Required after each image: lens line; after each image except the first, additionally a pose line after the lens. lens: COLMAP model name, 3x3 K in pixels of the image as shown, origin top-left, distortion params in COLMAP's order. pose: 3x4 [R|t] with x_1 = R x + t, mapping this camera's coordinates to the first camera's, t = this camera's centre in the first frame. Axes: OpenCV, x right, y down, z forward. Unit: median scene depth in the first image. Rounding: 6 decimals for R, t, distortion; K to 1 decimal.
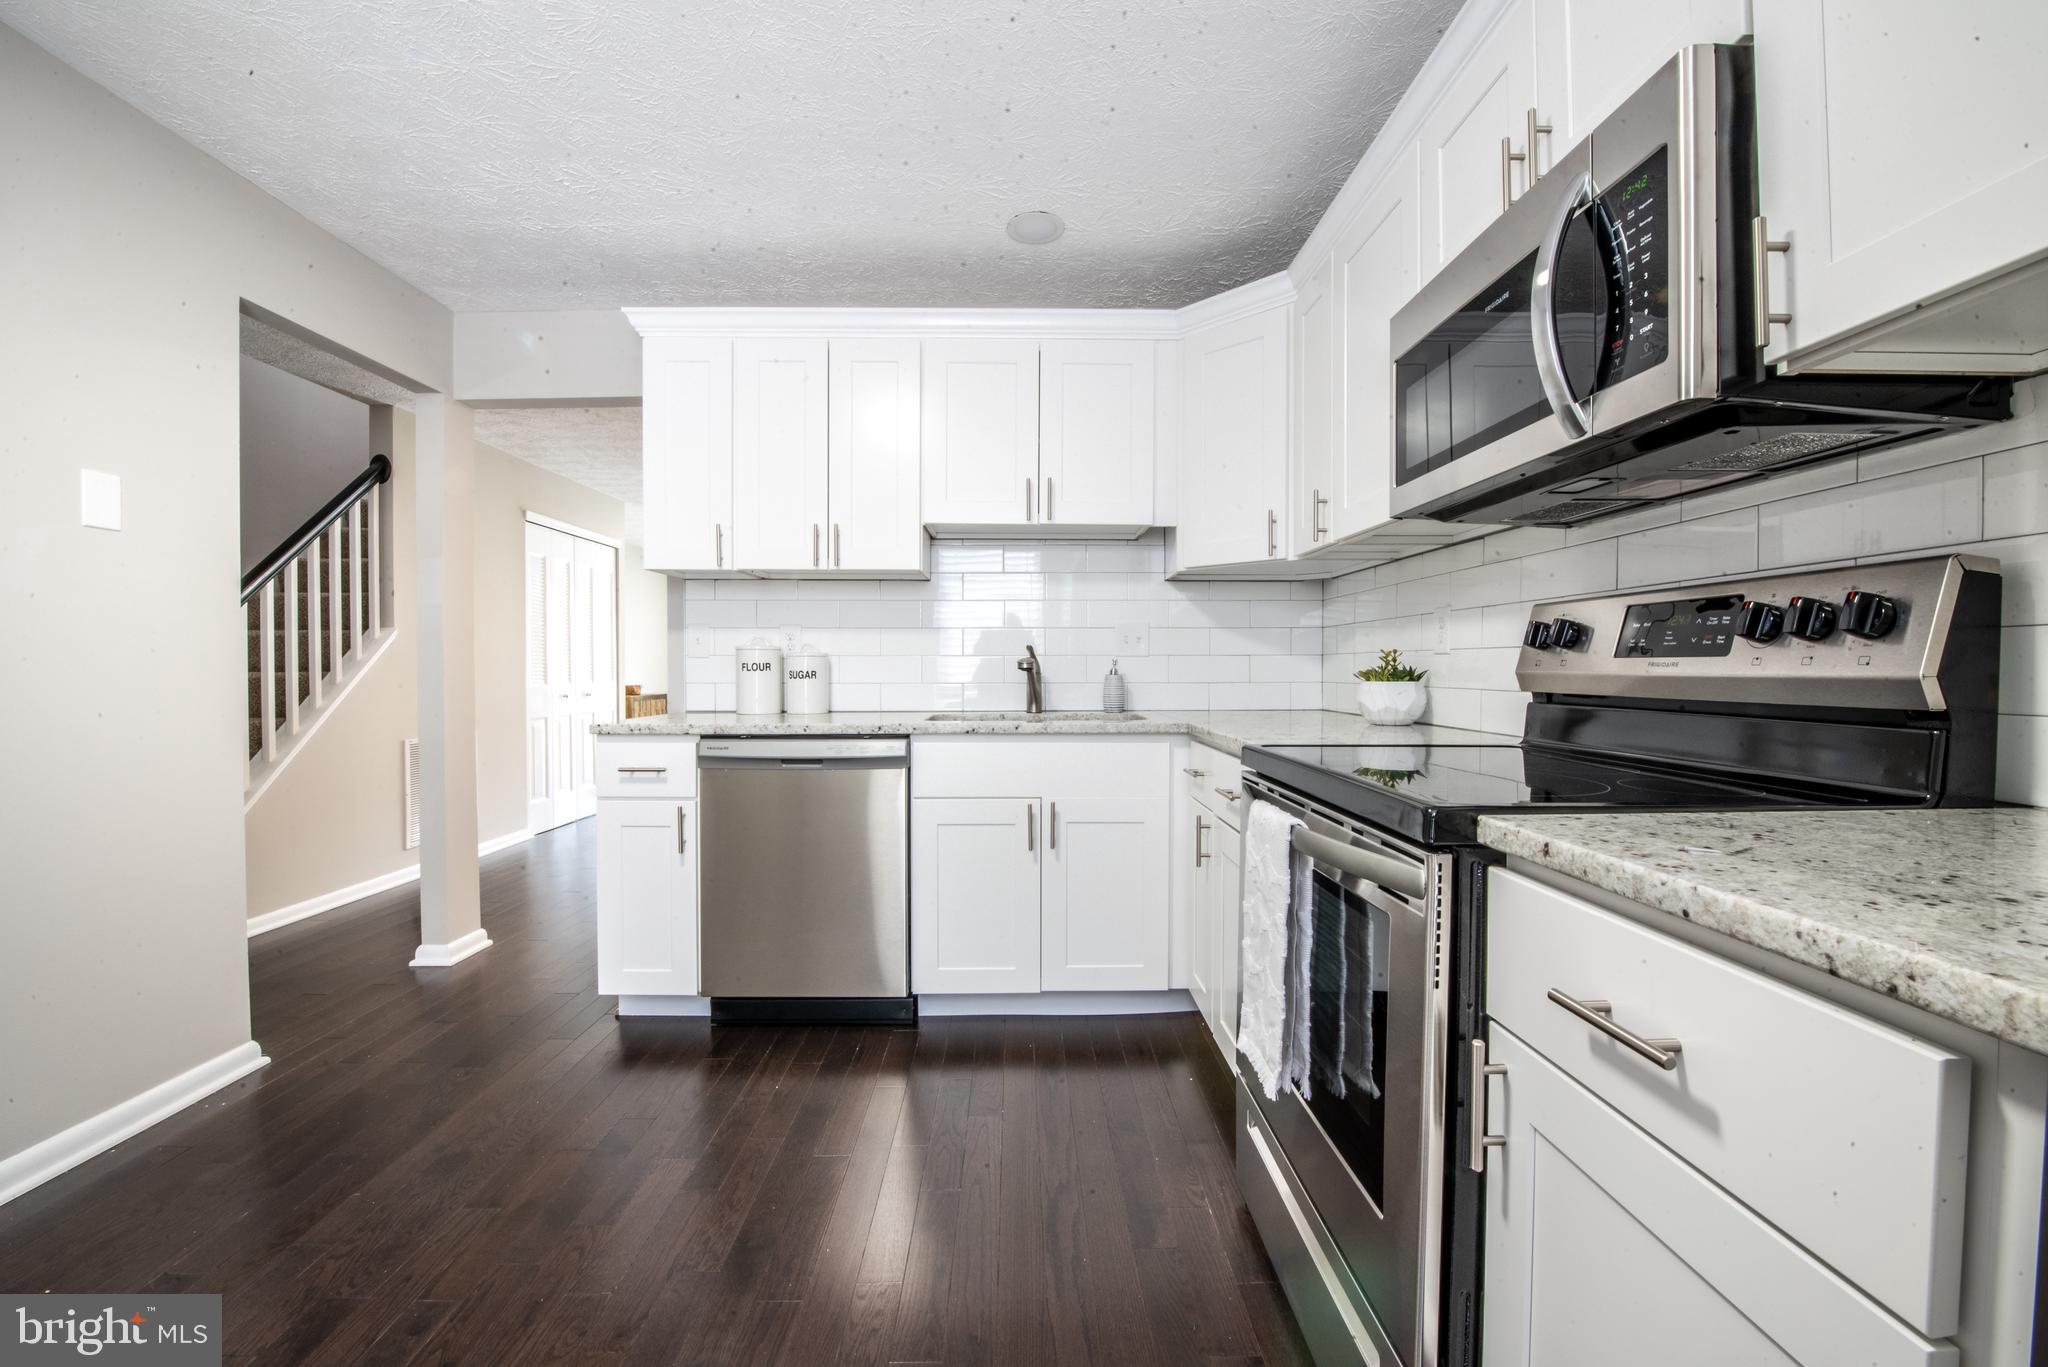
lens RADIAL K [[837.8, 0, 1007.6], [0, 837.8, 676.9], [0, 0, 1]] dist [-0.002807, -0.001729]
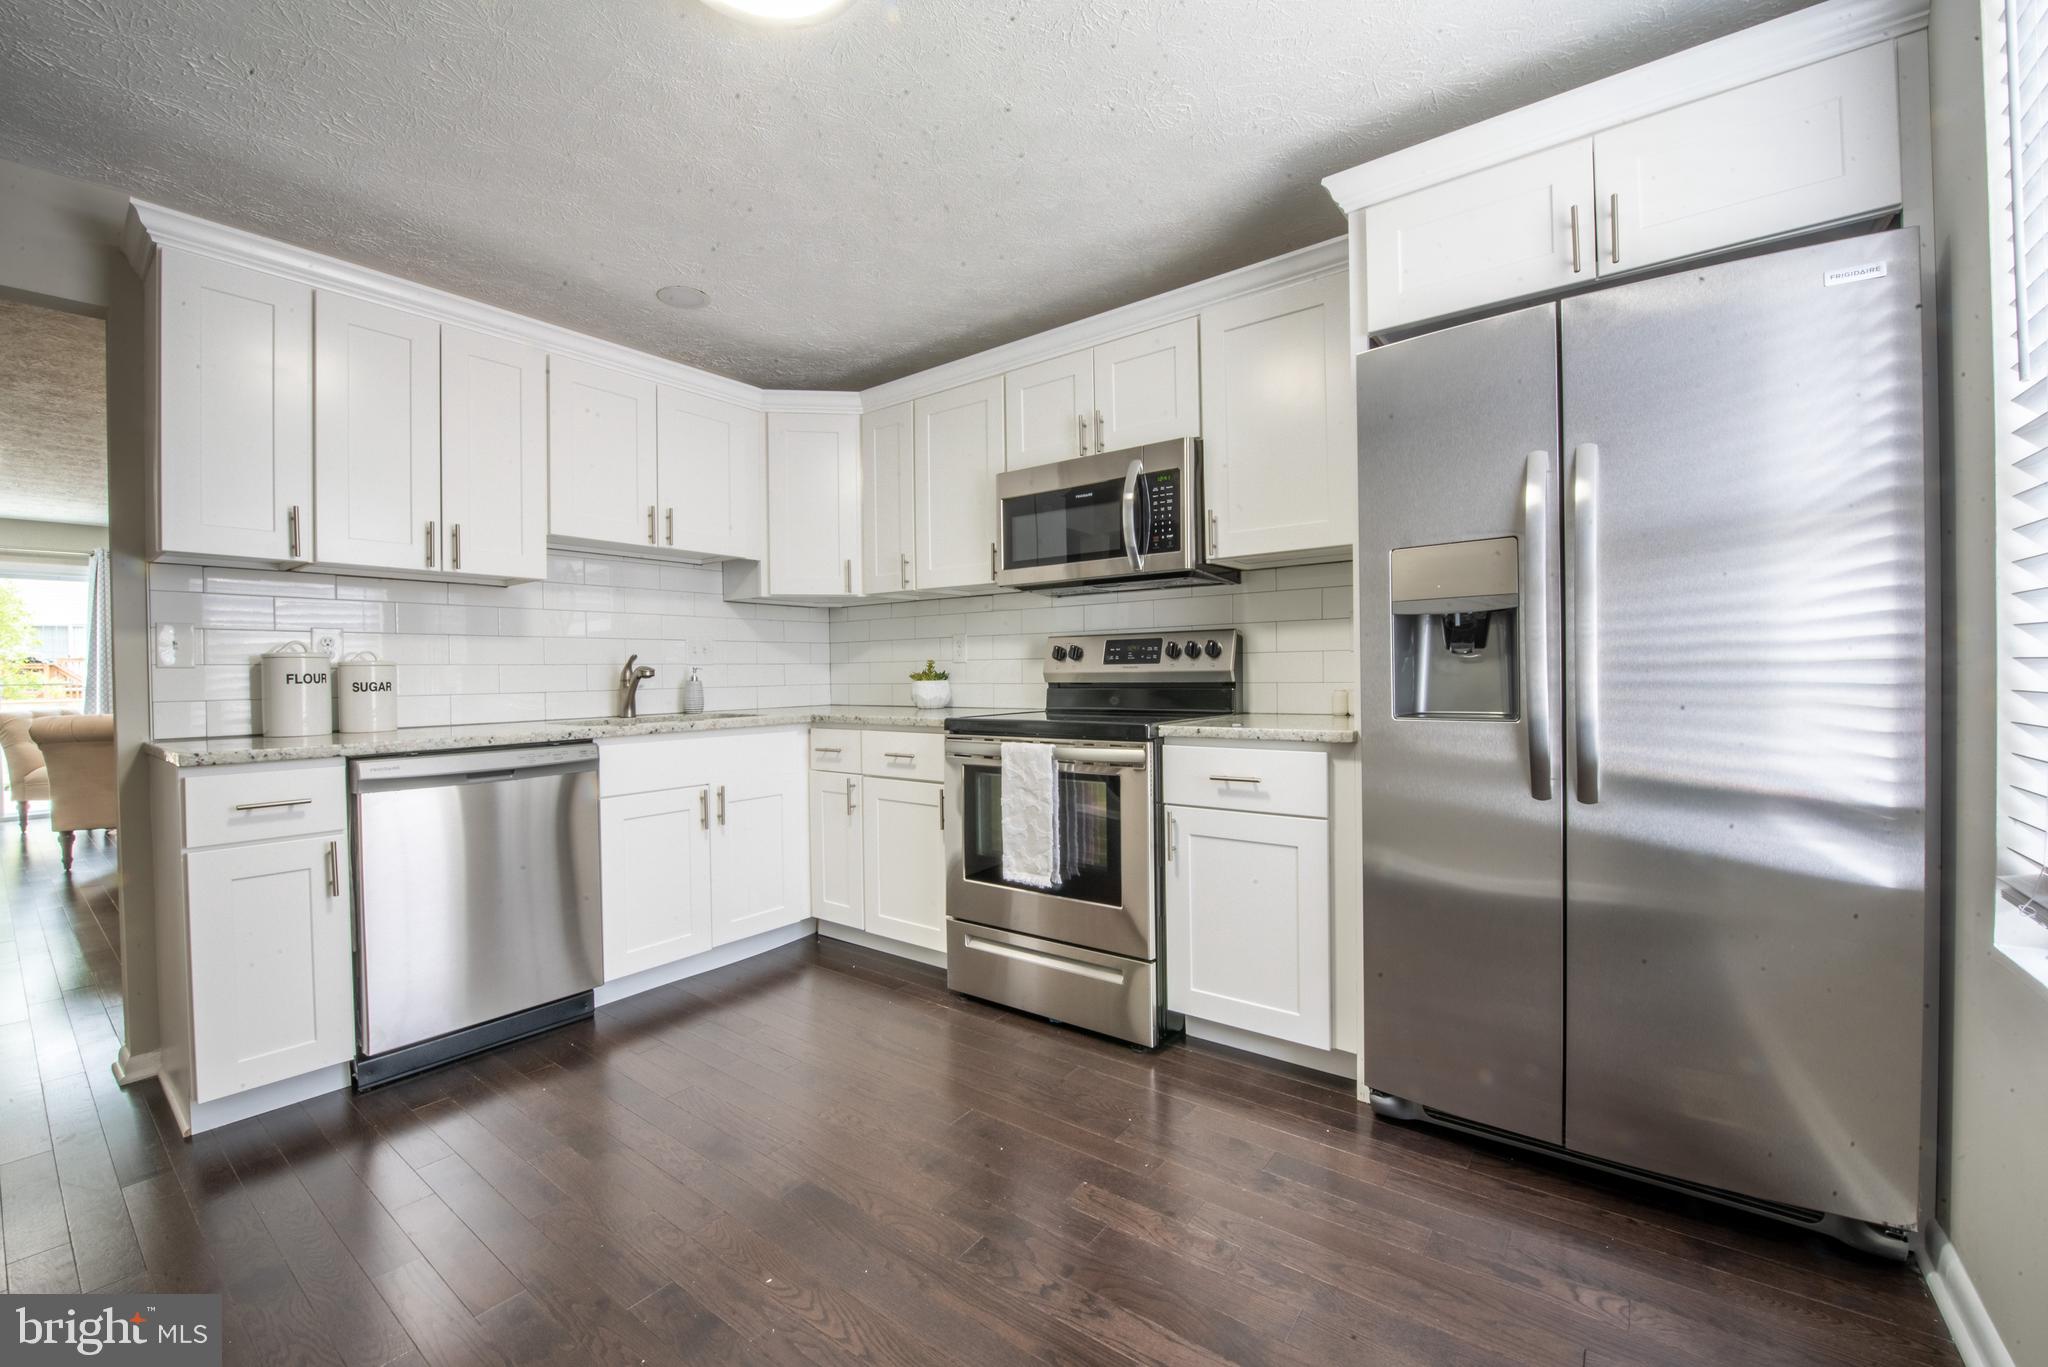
lens RADIAL K [[837.8, 0, 1040.4], [0, 837.8, 674.6], [0, 0, 1]] dist [-0.002807, -0.001729]
pose [[0.594060, -0.010051, 0.804358, -0.663125], [0.022179, 0.999746, -0.003888, 0.004770], [-0.804115, 0.020150, 0.594132, -0.086761]]
